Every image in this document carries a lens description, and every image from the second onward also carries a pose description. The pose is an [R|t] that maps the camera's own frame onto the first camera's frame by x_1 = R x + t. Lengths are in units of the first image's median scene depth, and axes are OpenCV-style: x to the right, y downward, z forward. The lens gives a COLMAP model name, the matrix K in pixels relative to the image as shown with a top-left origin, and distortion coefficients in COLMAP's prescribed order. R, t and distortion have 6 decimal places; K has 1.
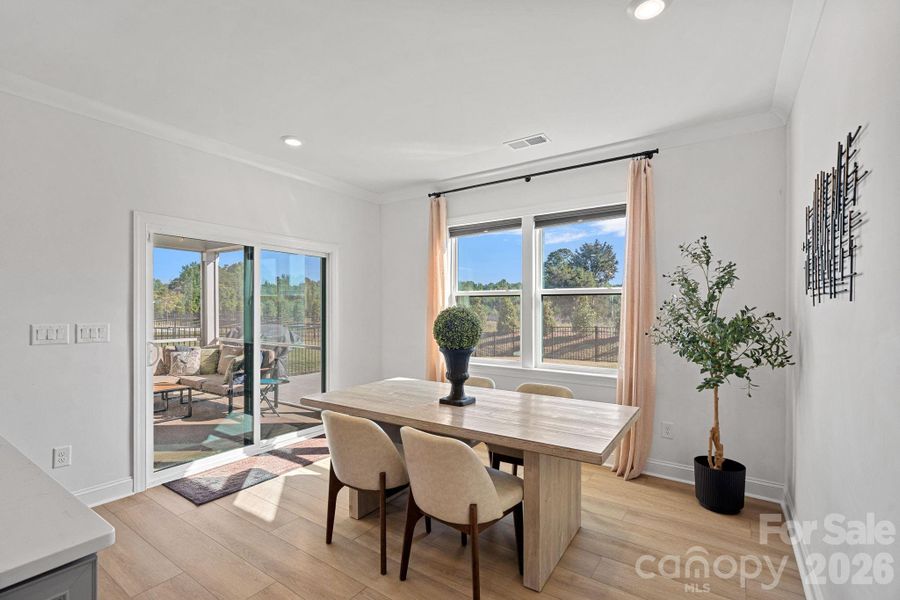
lens RADIAL K [[410.1, 0, 446.8], [0, 410.1, 305.0], [0, 0, 1]] dist [-0.001370, -0.000115]
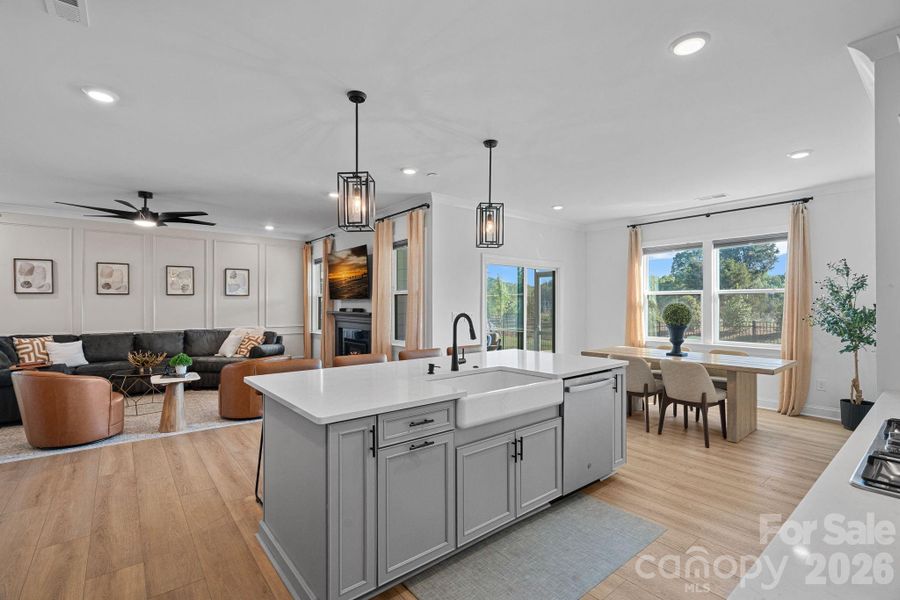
lens RADIAL K [[407.1, 0, 447.4], [0, 407.1, 302.4], [0, 0, 1]] dist [-0.003528, 0.000012]
pose [[0.958437, -0.005670, -0.285249, -0.367774], [0.006785, 0.999973, 0.002920, -0.007923], [0.285225, -0.004734, 0.958449, -0.861337]]
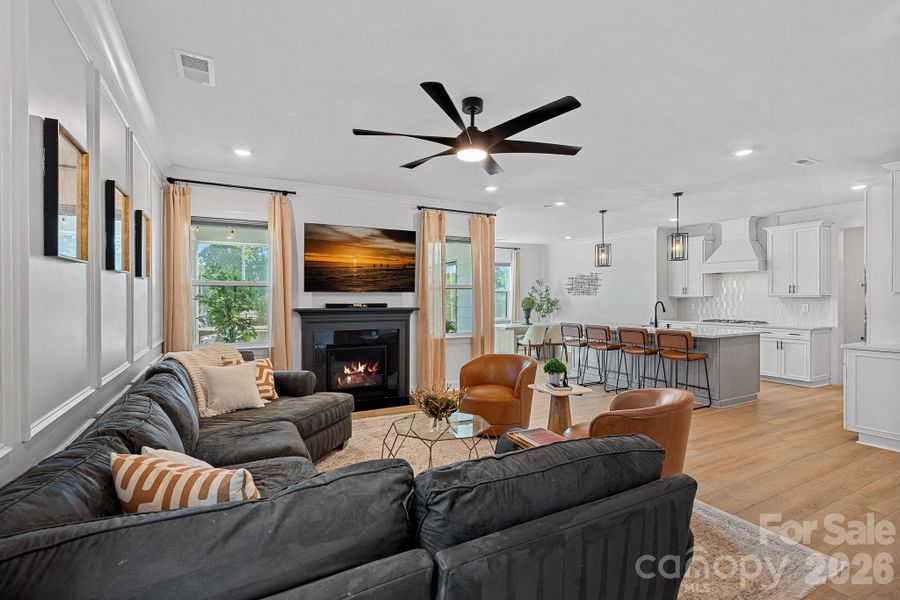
lens RADIAL K [[416.8, 0, 446.8], [0, 416.8, 300.7], [0, 0, 1]] dist [0.001669, 0.000070]
pose [[0.463925, -0.010787, 0.885809, -2.883837], [-0.002852, 0.999902, 0.013670, -0.009068], [-0.885870, -0.008868, 0.463849, -0.025618]]
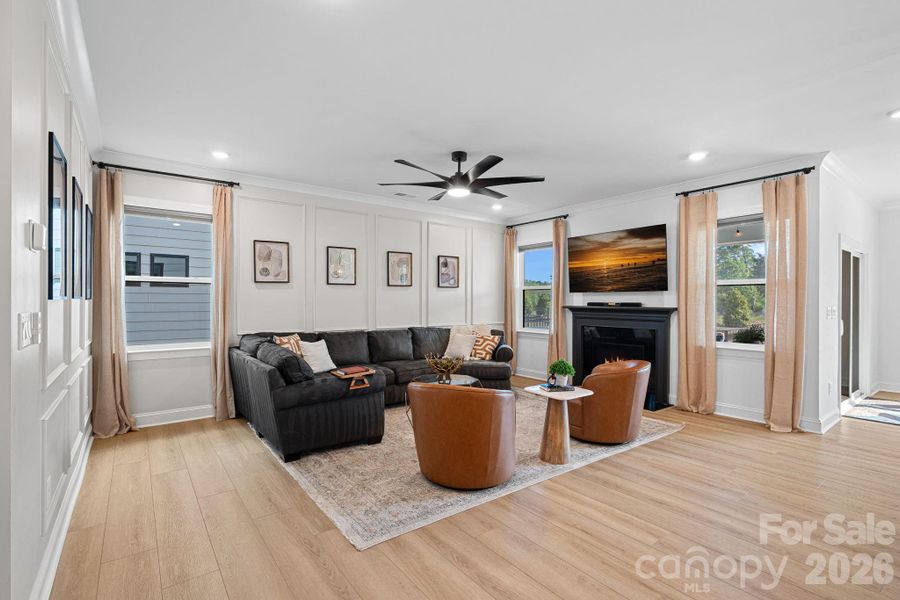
lens RADIAL K [[416.8, 0, 446.8], [0, 416.8, 300.7], [0, 0, 1]] dist [0.001669, 0.000070]
pose [[0.947519, -0.001581, -0.319696, -1.616975], [0.003317, 0.999983, 0.004886, 0.007255], [0.319683, -0.005690, 0.947507, -0.915957]]
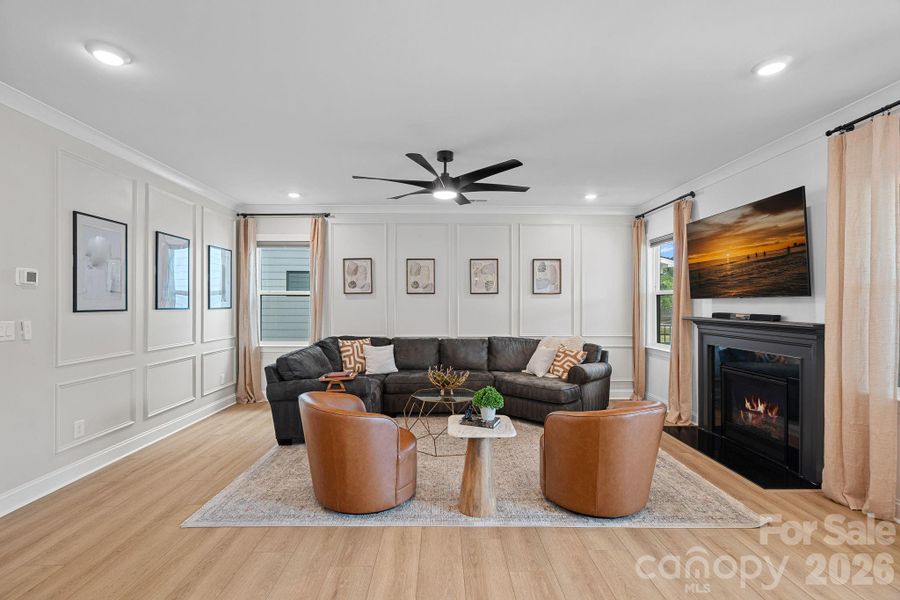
lens RADIAL K [[410.1, 0, 446.8], [0, 410.1, 305.0], [0, 0, 1]] dist [-0.001370, -0.000115]
pose [[0.577587, -0.001610, -0.816327, -1.010911], [0.007145, 0.999970, 0.003083, -0.008092], [0.816298, -0.007613, 0.577581, -0.335442]]
